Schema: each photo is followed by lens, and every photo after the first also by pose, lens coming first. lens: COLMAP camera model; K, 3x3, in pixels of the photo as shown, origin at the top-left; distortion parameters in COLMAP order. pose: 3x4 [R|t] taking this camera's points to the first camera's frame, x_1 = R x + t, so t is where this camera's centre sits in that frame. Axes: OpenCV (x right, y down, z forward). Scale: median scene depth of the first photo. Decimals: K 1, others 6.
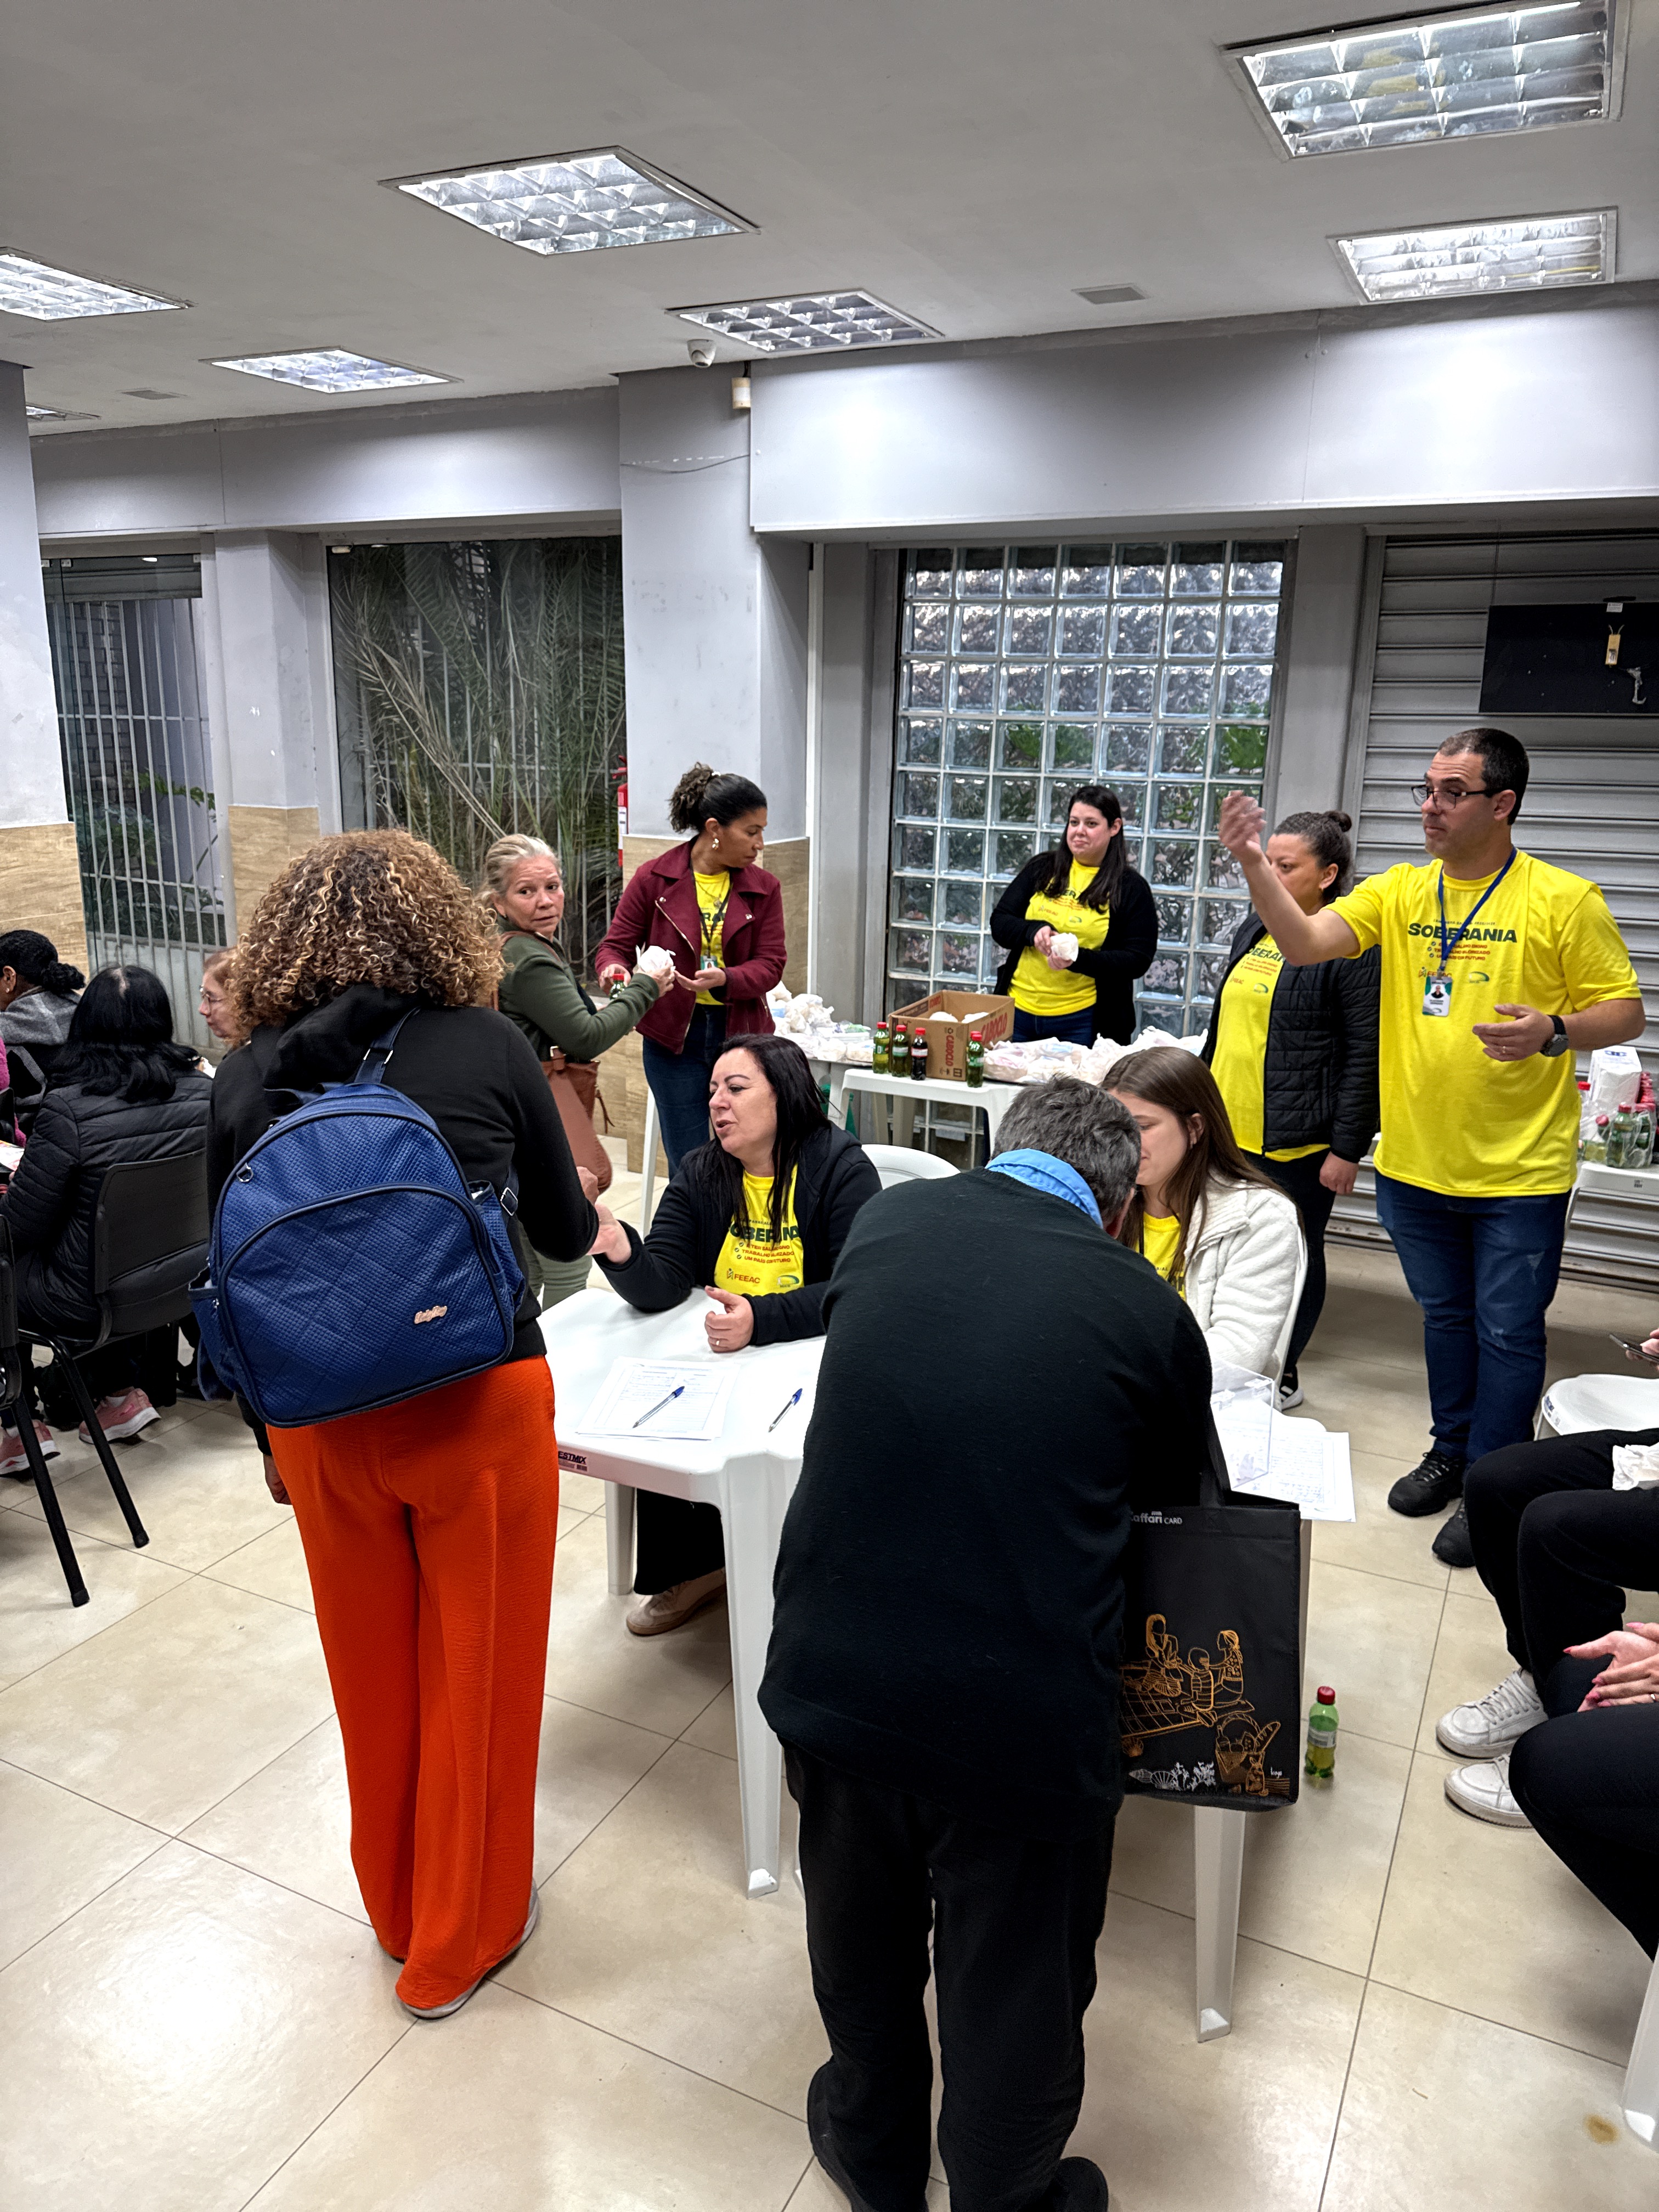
lens RADIAL K [[1550.3, 0, 829.5], [0, 1550.3, 1106.0], [0, 0, 1]] dist [0.114260, -0.071233]
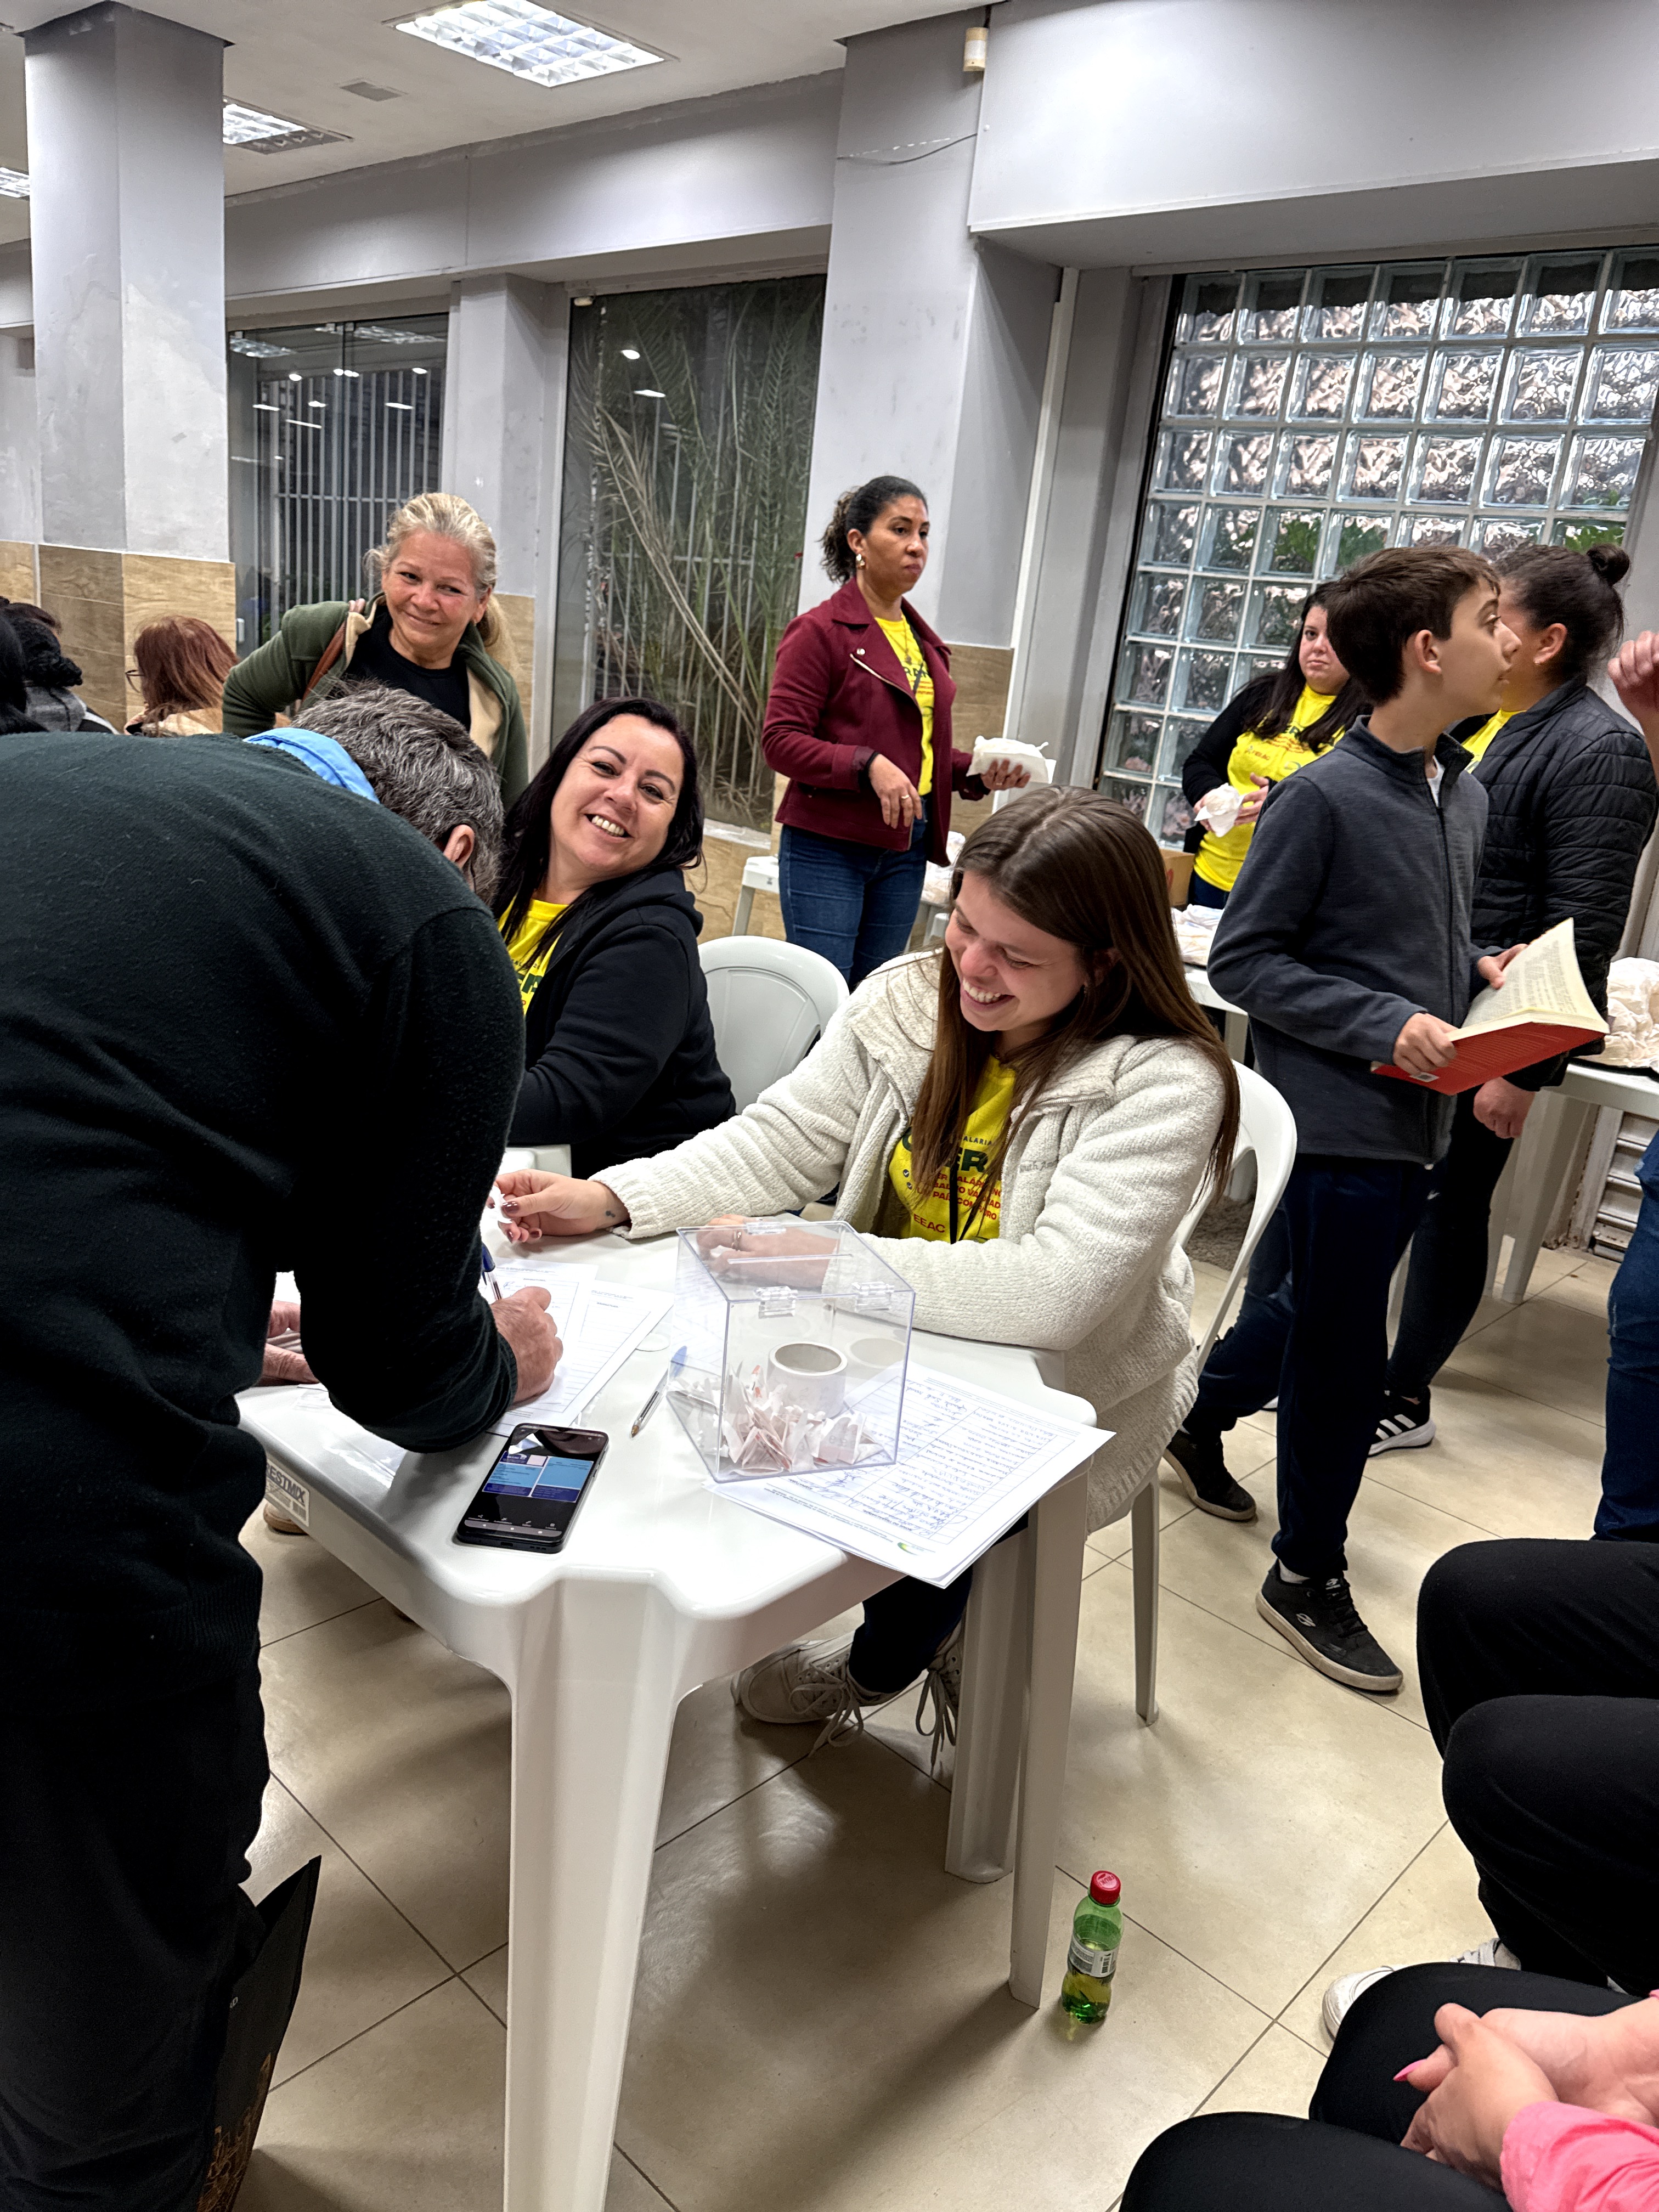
lens RADIAL K [[1601.2, 0, 829.5], [0, 1601.2, 1106.0], [0, 0, 1]] dist [0.011027, 0.001563]
pose [[0.953339, 0.164370, -0.253234, 0.147703], [-0.157701, 0.986389, 0.046562, 0.035936], [0.257441, -0.004454, 0.966284, 0.189548]]
